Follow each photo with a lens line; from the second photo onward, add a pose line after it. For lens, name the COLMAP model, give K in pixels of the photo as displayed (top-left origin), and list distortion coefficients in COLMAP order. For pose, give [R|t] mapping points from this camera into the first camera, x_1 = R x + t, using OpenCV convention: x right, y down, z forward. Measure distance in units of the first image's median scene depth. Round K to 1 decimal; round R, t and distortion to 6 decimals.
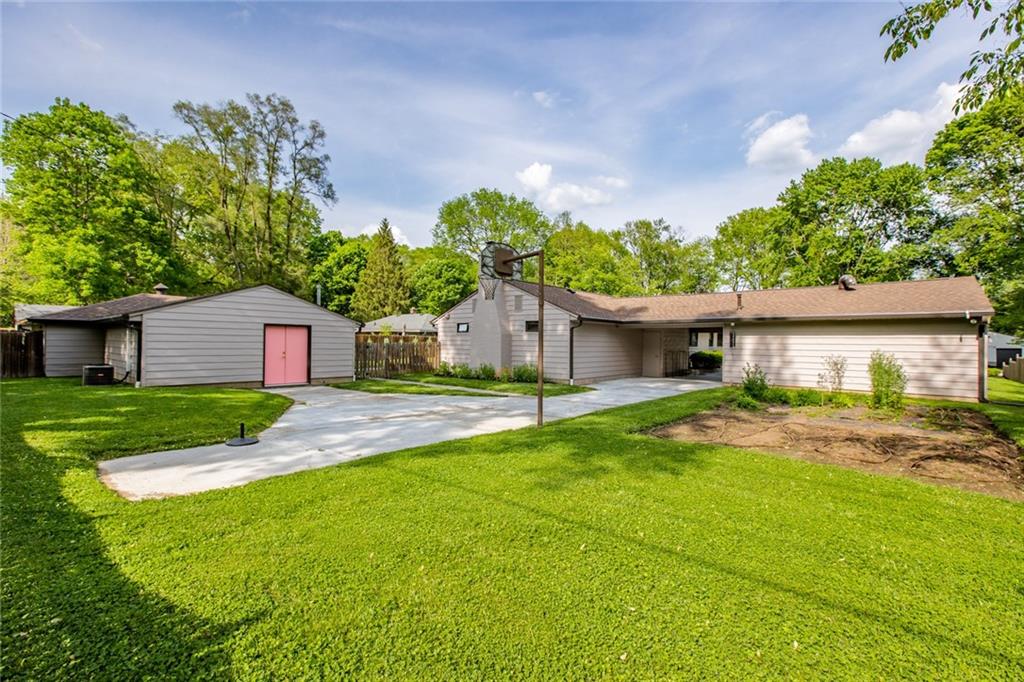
lens RADIAL K [[456.0, 0, 510.2], [0, 456.0, 333.3], [0, 0, 1]] dist [0.002346, 0.002989]
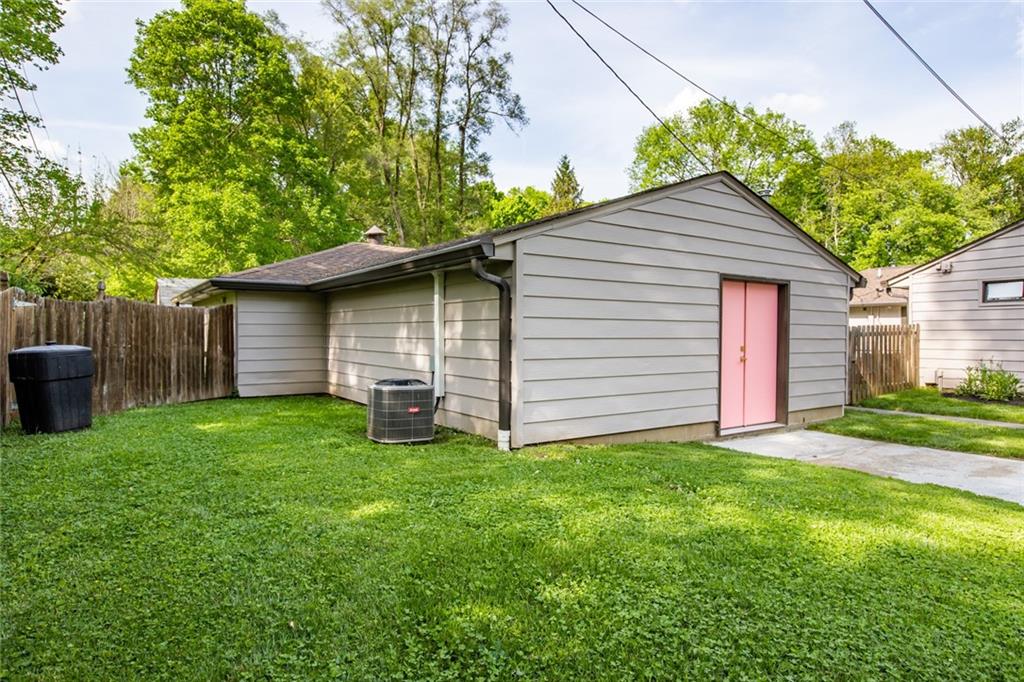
lens RADIAL K [[585.9, 0, 514.3], [0, 585.9, 344.2], [0, 0, 1]] dist [-0.003680, -0.001945]
pose [[0.968914, -0.003389, -0.247376, -0.193657], [0.012481, 0.999302, 0.035196, 0.006222], [0.247085, -0.037190, 0.968280, 0.157067]]
